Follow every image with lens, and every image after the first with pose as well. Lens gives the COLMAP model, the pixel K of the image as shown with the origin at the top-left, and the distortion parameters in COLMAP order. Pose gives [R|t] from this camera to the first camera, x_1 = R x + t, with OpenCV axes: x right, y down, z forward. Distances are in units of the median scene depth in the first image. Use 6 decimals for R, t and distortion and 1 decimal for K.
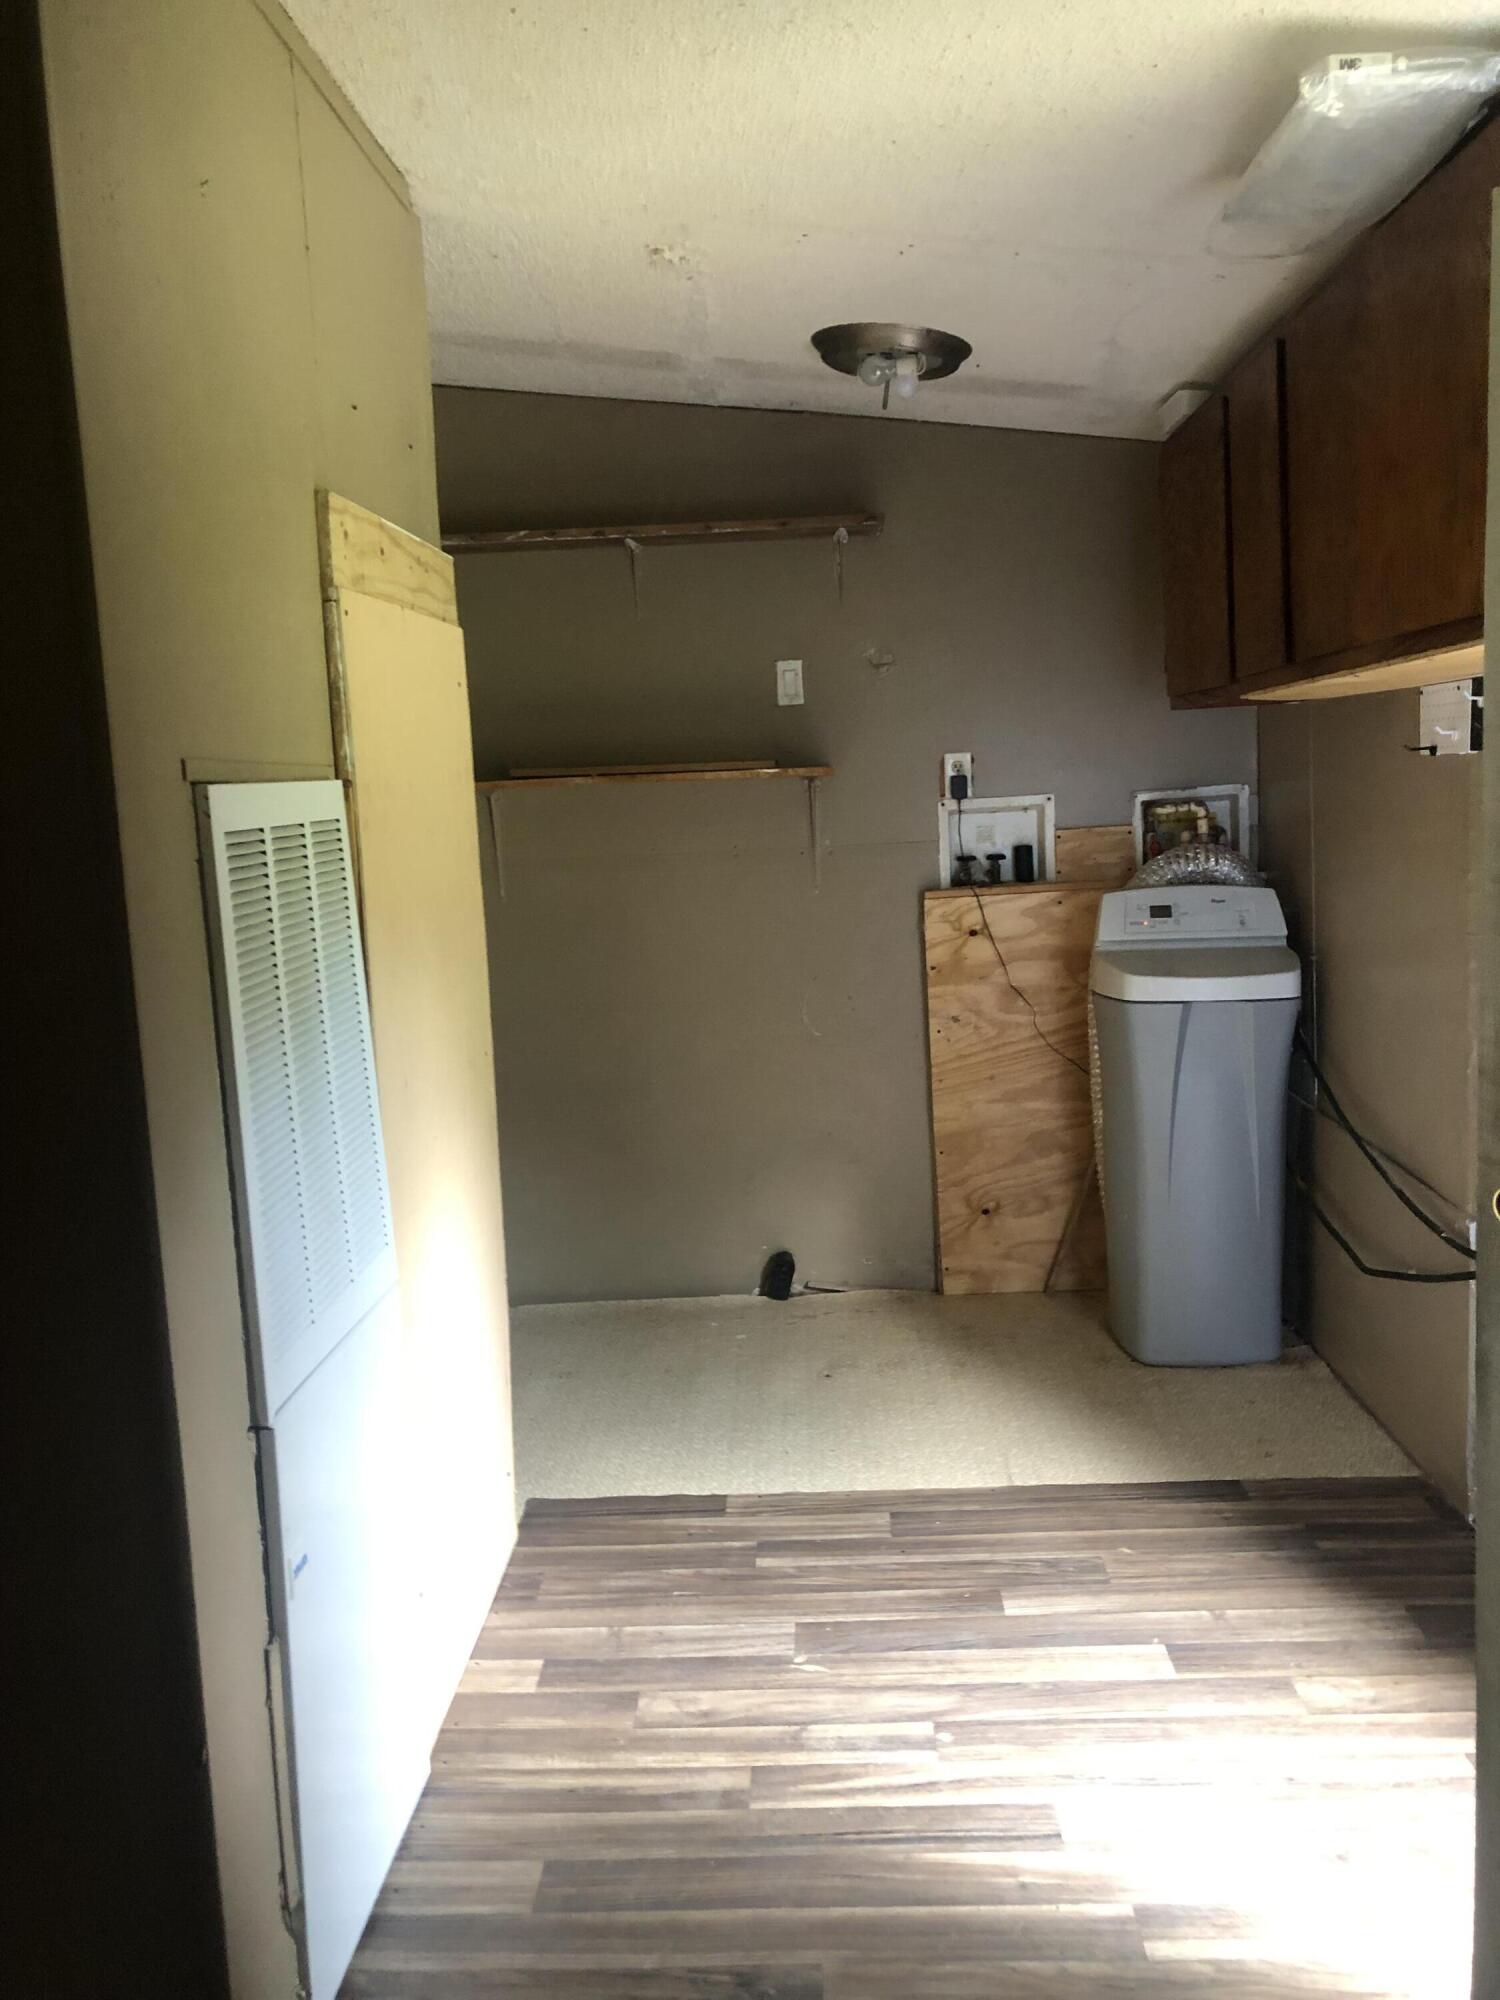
lens RADIAL K [[1628.7, 0, 754.7], [0, 1628.7, 1001.3], [0, 0, 1]] dist [0.022698, -0.003377]
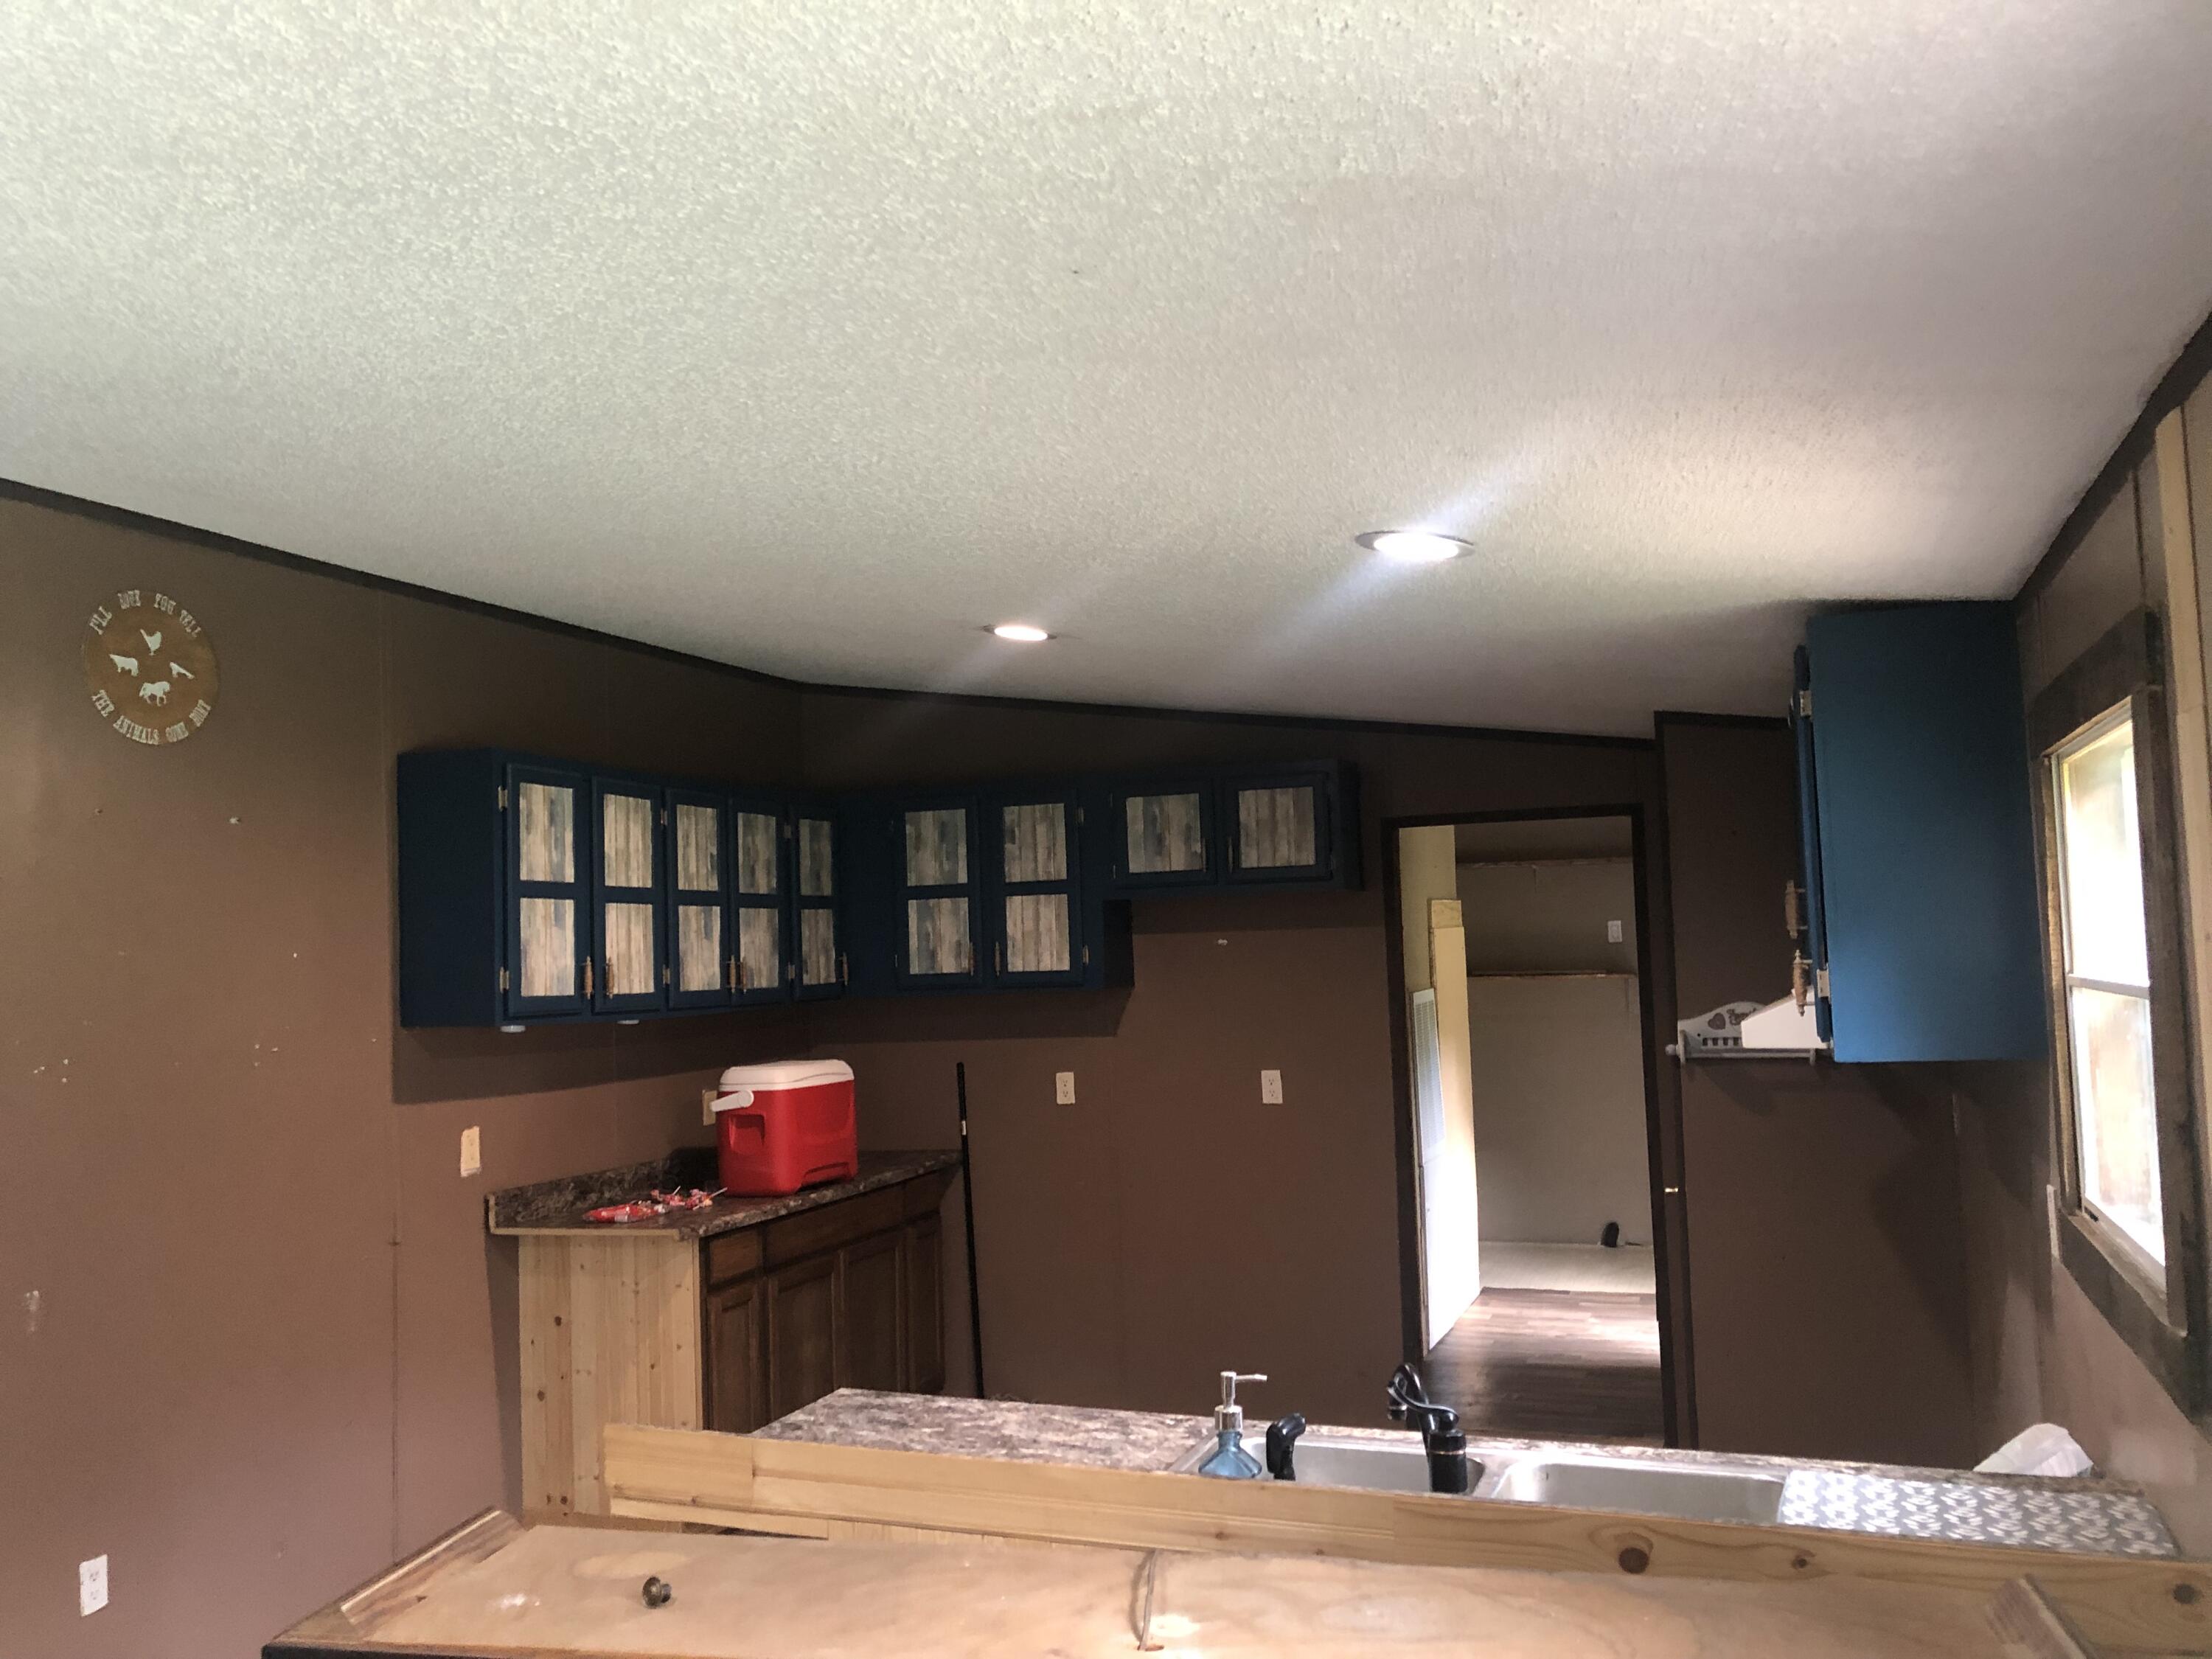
lens RADIAL K [[1801.4, 0, 1105.9], [0, 1801.4, 830.0], [0, 0, 1]] dist [0.022698, -0.003377]
pose [[0.948928, -0.011471, -0.315283, 0.136902], [-0.048273, 0.982292, -0.181029, 0.123443], [0.311777, 0.187003, 0.931571, -1.354496]]
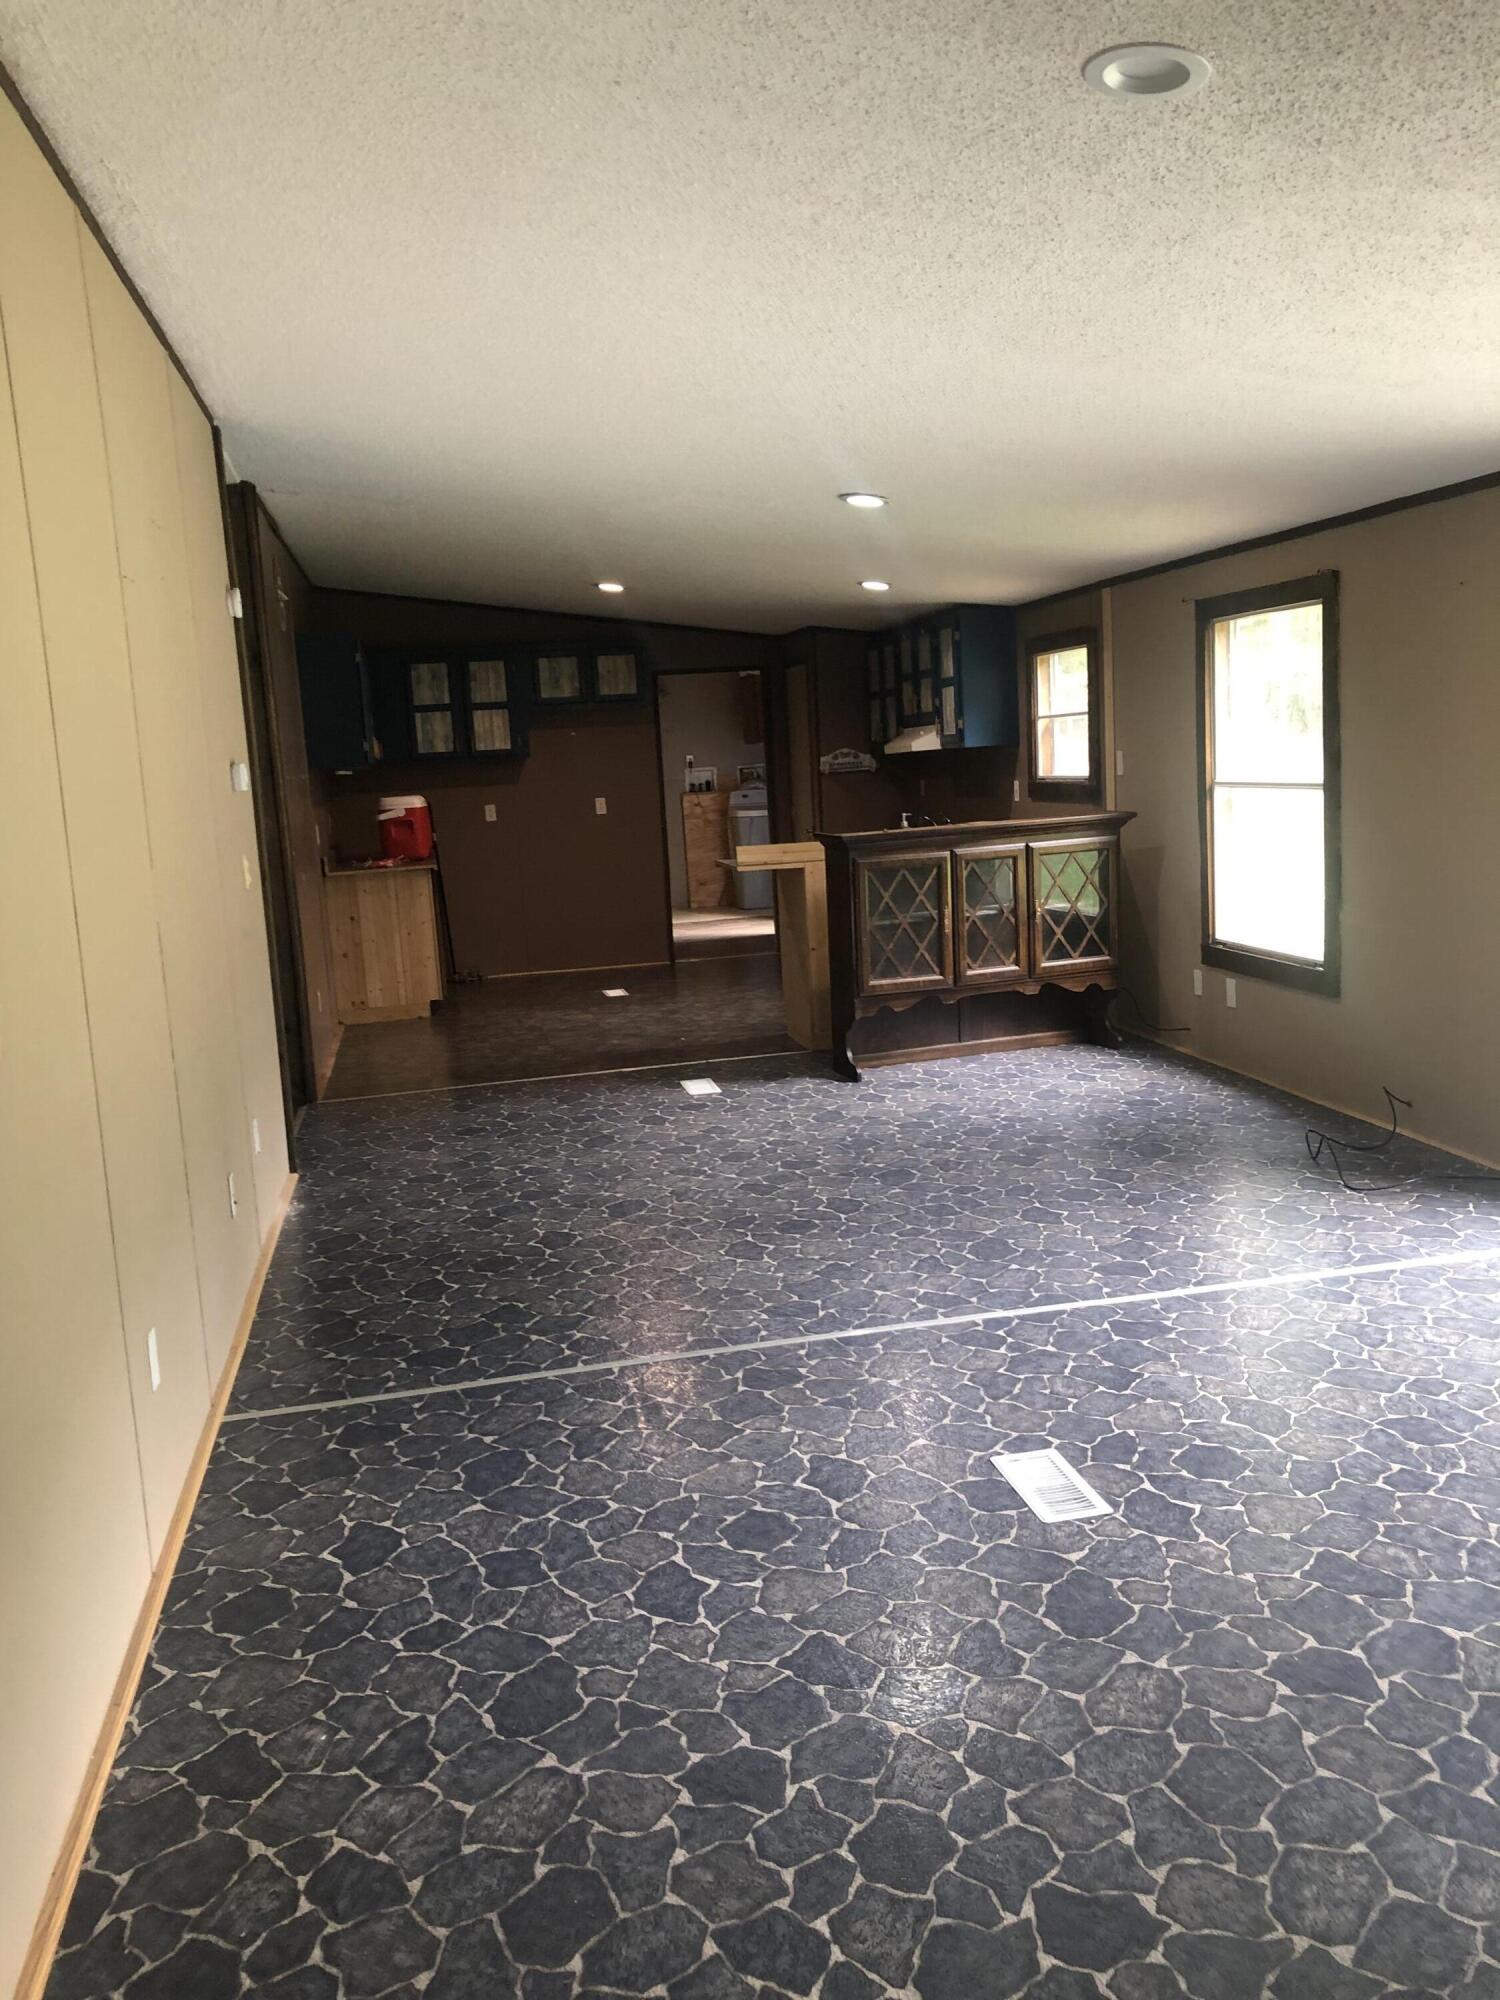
lens RADIAL K [[1628.7, 0, 753.6], [0, 1628.7, 1006.6], [0, 0, 1]] dist [0.022698, -0.003377]
pose [[0.973963, -0.049744, 0.221182, -0.571410], [0.047621, 0.998754, 0.014926, 0.361548], [-0.221649, -0.004004, 0.975118, -2.595494]]
